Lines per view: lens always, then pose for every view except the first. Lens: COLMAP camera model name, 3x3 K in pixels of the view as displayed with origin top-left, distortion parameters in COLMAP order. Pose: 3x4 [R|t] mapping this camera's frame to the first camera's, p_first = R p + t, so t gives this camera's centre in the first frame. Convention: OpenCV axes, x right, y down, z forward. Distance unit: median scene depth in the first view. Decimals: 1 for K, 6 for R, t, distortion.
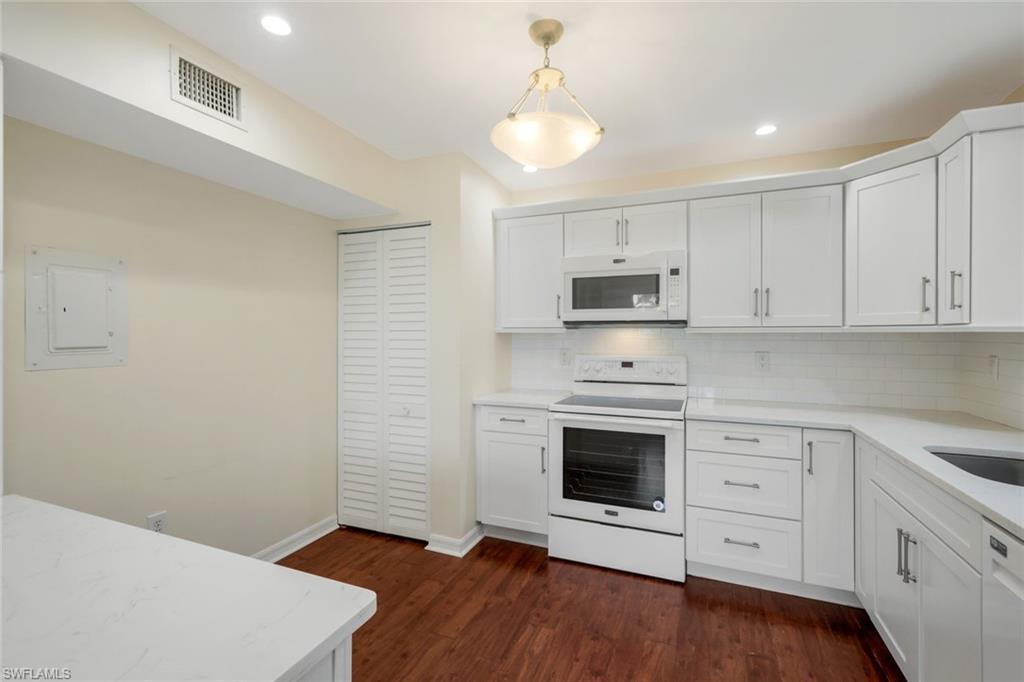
lens RADIAL K [[459.7, 0, 509.5], [0, 459.7, 338.4], [0, 0, 1]] dist [0.004885, 0.000389]
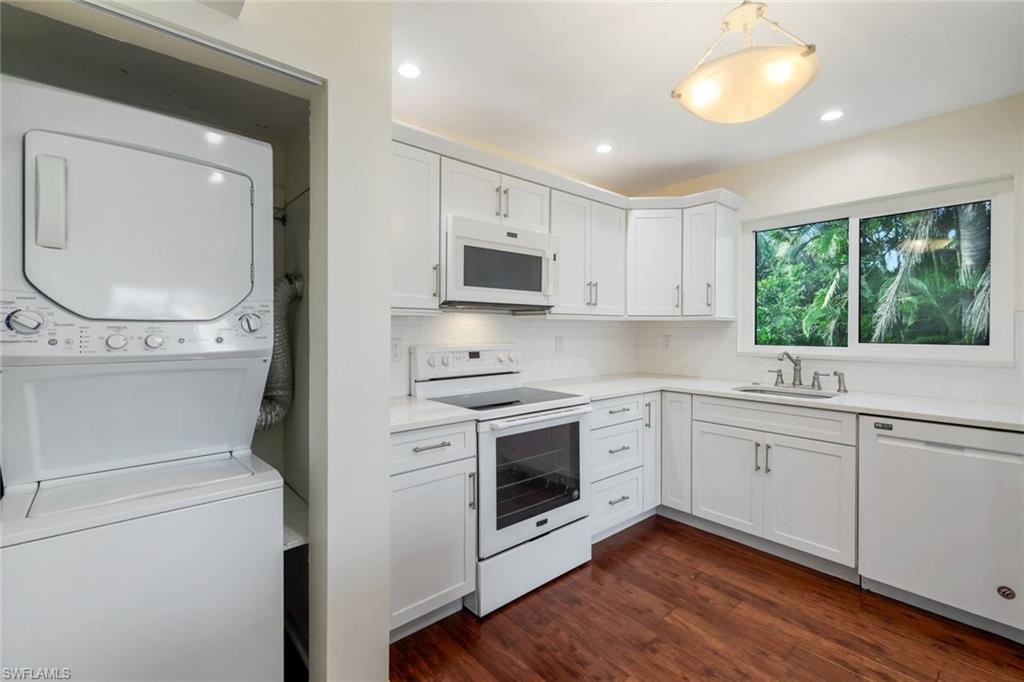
lens RADIAL K [[459.7, 0, 508.4], [0, 459.7, 332.7], [0, 0, 1]] dist [0.004885, 0.000389]
pose [[0.425111, -0.007229, 0.905112, -0.609587], [0.007336, 0.999963, 0.004541, 0.014146], [-0.905111, 0.004709, 0.425148, 0.700152]]
